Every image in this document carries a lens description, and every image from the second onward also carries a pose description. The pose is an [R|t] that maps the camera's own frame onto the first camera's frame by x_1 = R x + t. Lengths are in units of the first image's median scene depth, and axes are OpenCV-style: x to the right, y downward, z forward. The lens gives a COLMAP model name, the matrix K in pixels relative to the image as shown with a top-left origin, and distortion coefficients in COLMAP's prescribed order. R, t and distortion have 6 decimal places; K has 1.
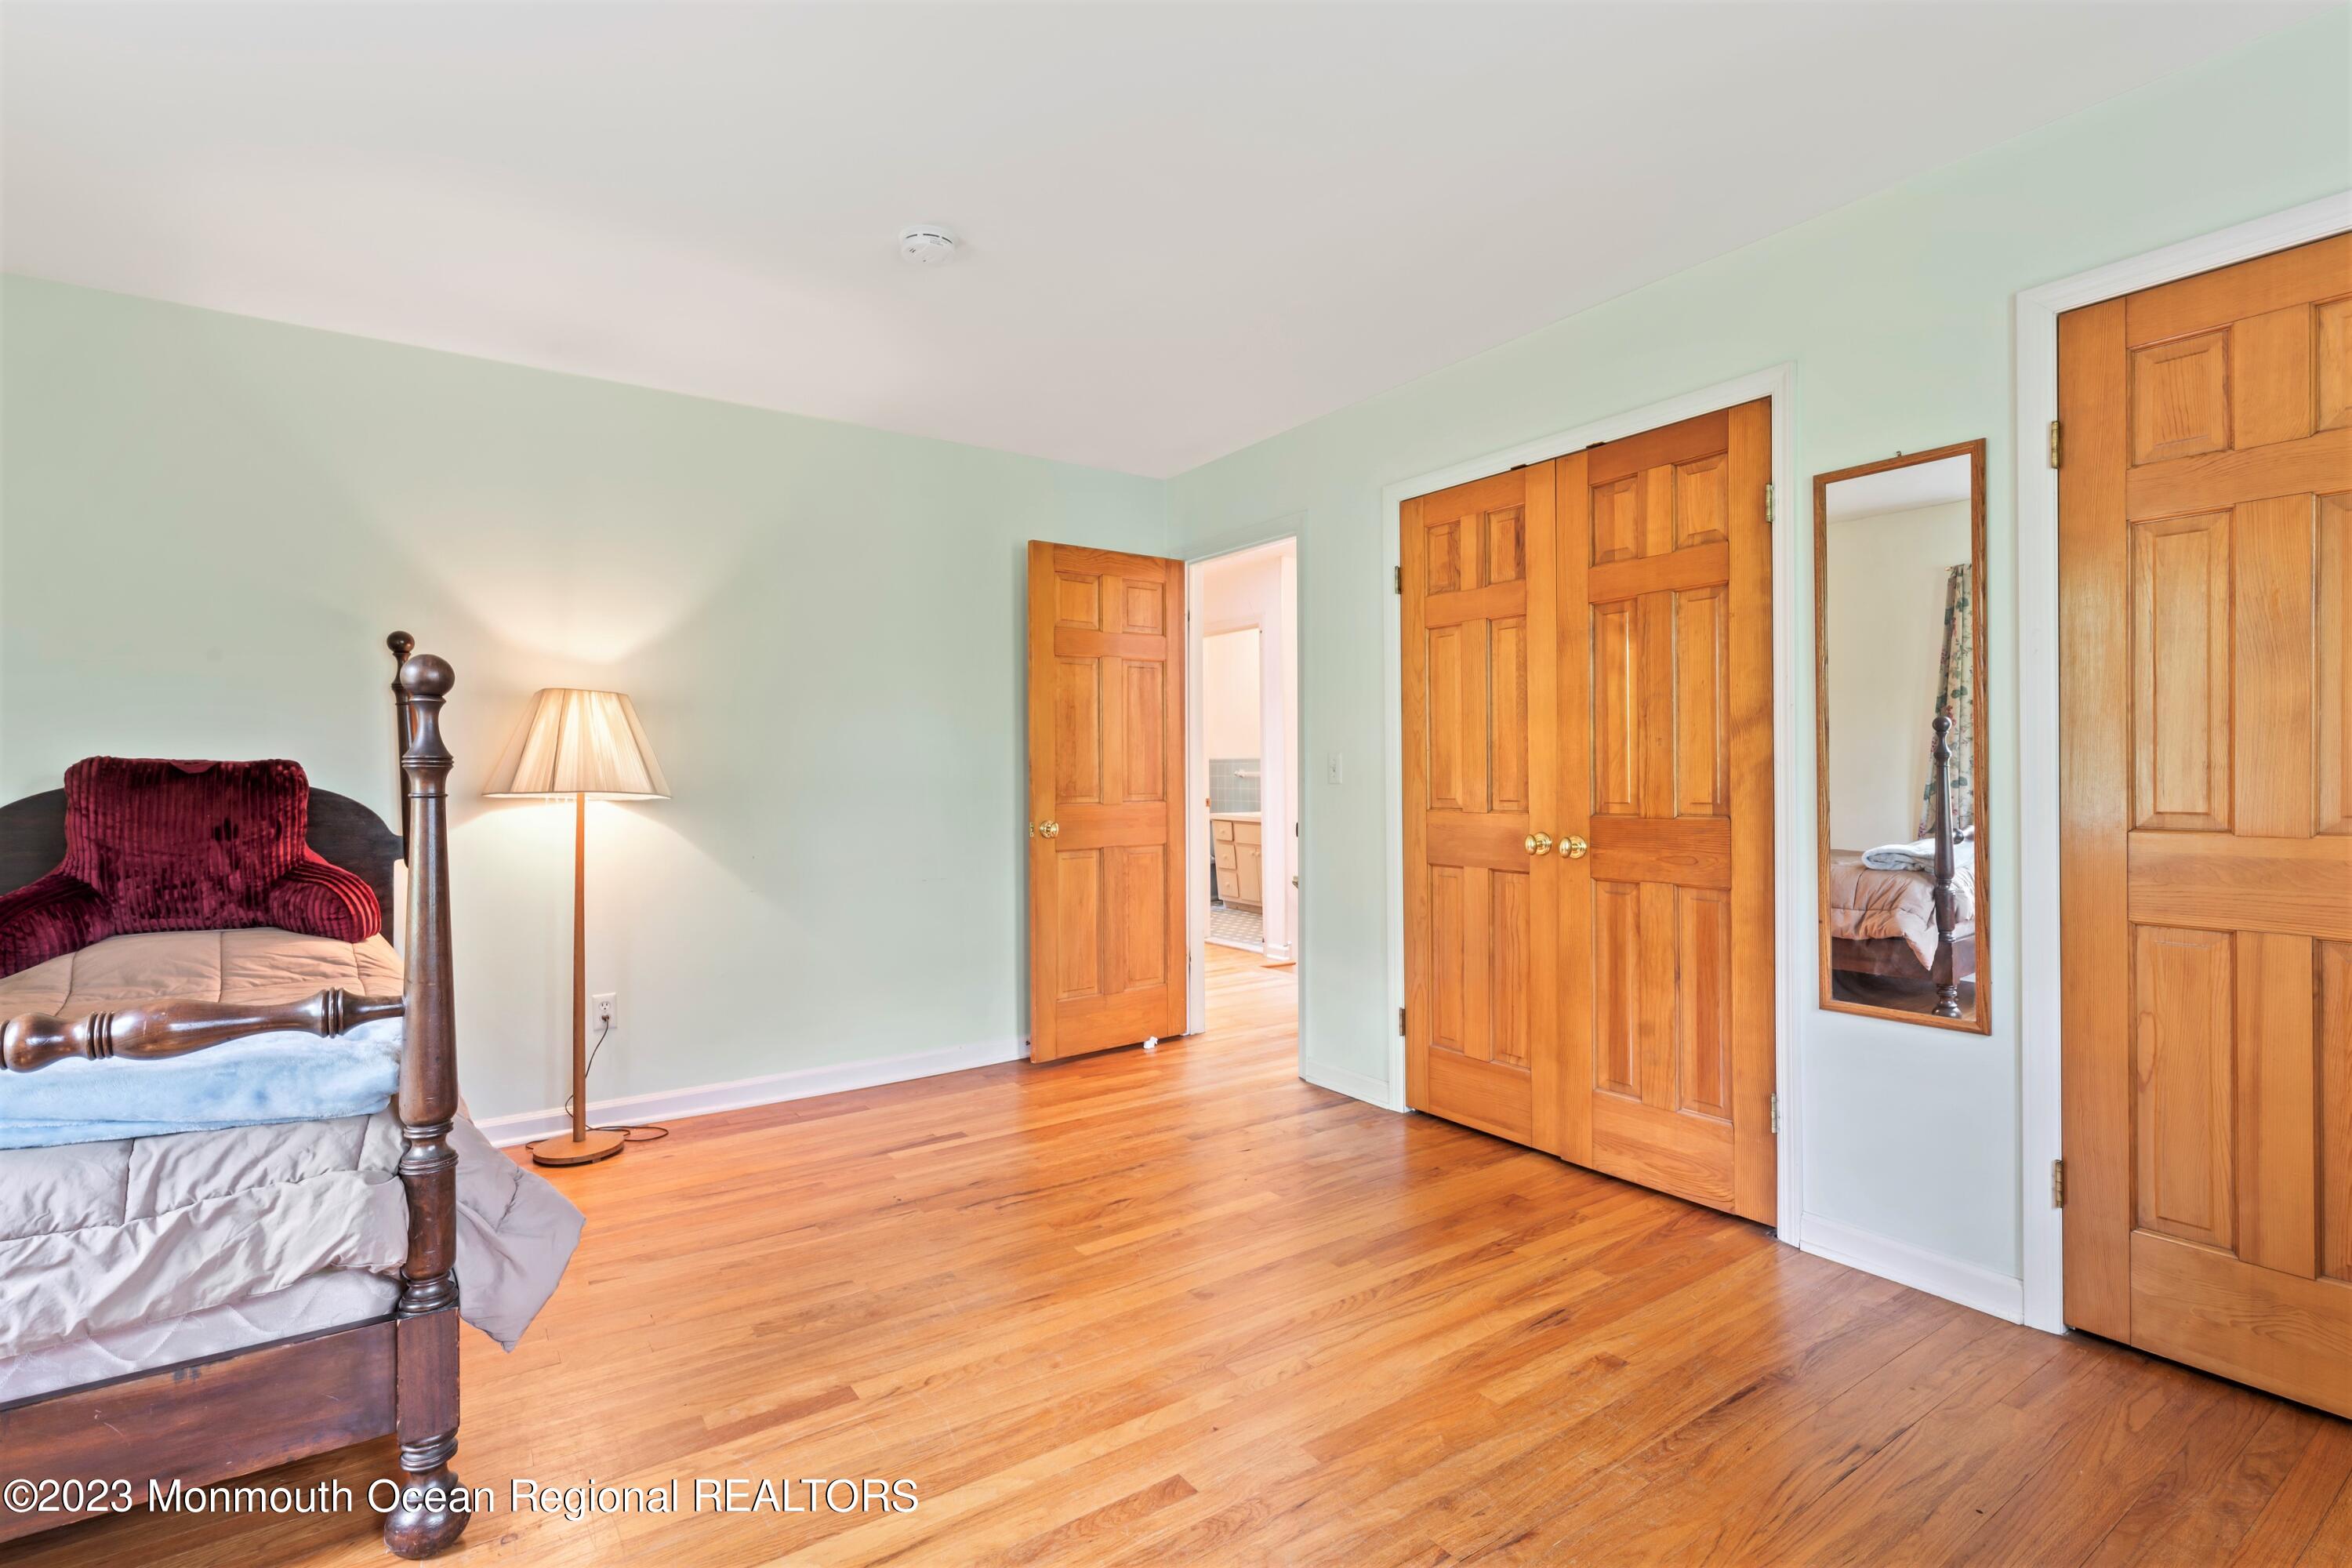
lens RADIAL K [[1076.3, 0, 1175.8], [0, 1076.3, 780.2], [0, 0, 1]] dist [0.023678, 0.000099]
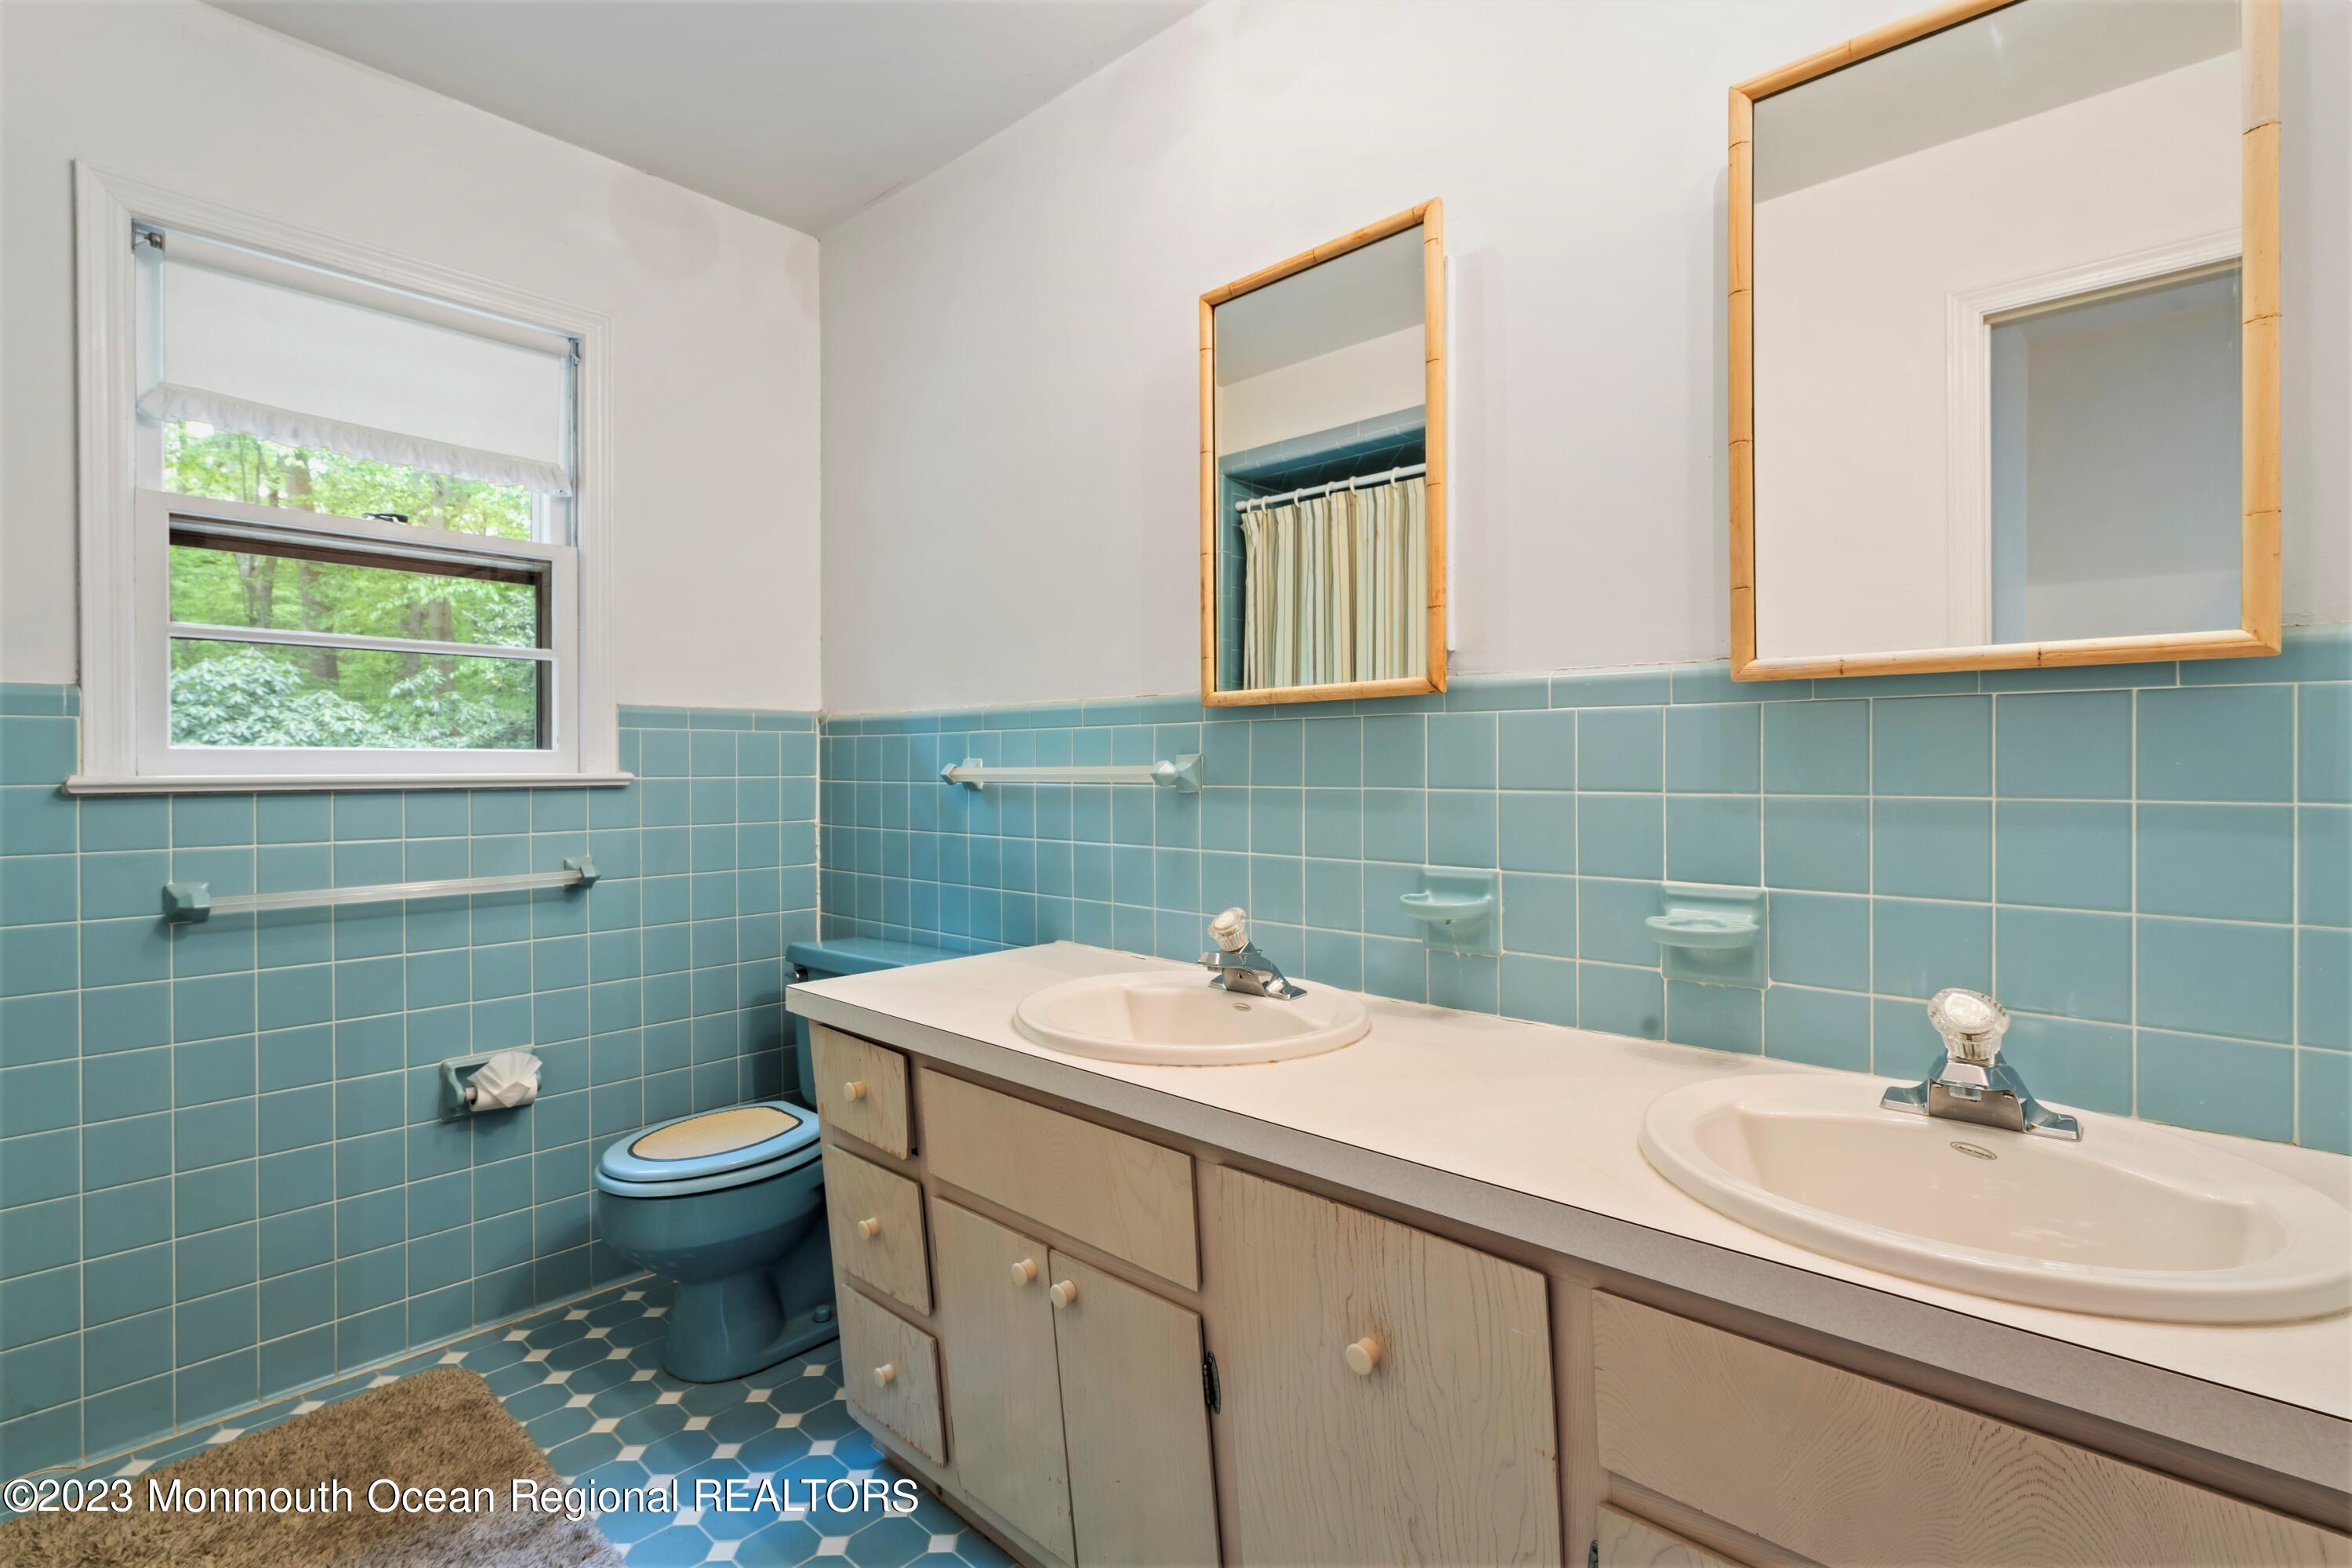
lens RADIAL K [[1076.3, 0, 1175.7], [0, 1076.3, 777.1], [0, 0, 1]] dist [0.023678, 0.000099]
pose [[0.973062, -0.001511, 0.230541, 0.050095], [0.000603, 0.999992, 0.004009, -0.006674], [-0.230545, -0.003762, 0.973054, 0.755354]]
